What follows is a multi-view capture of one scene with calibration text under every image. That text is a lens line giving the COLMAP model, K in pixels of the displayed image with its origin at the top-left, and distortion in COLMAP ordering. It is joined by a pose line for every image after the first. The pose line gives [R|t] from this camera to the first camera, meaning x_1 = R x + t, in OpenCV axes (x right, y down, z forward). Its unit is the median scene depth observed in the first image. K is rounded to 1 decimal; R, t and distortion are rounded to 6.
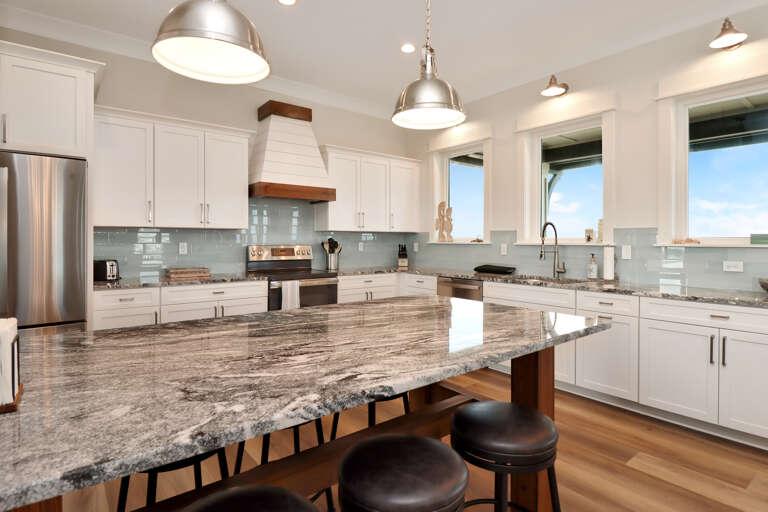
lens RADIAL K [[416.7, 0, 388.9], [0, 416.7, 238.9], [0, 0, 1]] dist [-0.006863, -0.004278]
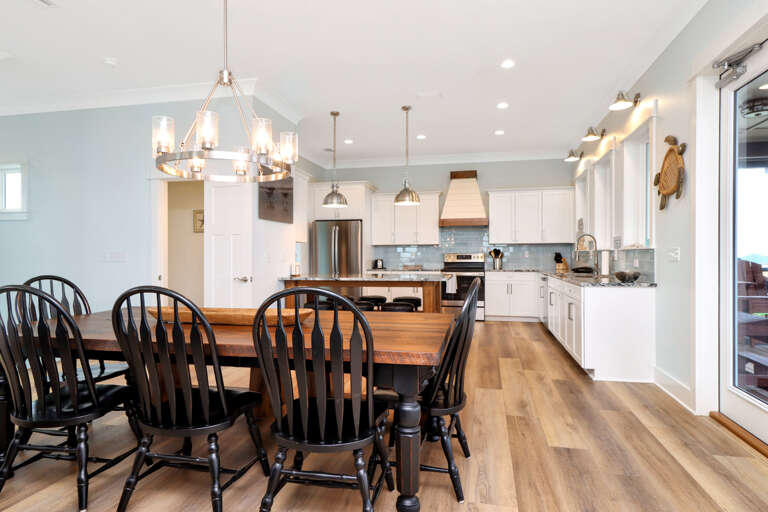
lens RADIAL K [[416.7, 0, 384.2], [0, 416.7, 254.9], [0, 0, 1]] dist [-0.006863, -0.004278]
pose [[0.636720, -0.006264, -0.771070, 0.853065], [0.010153, 0.999948, 0.000260, 0.018319], [0.771028, -0.007994, 0.636751, -0.338284]]
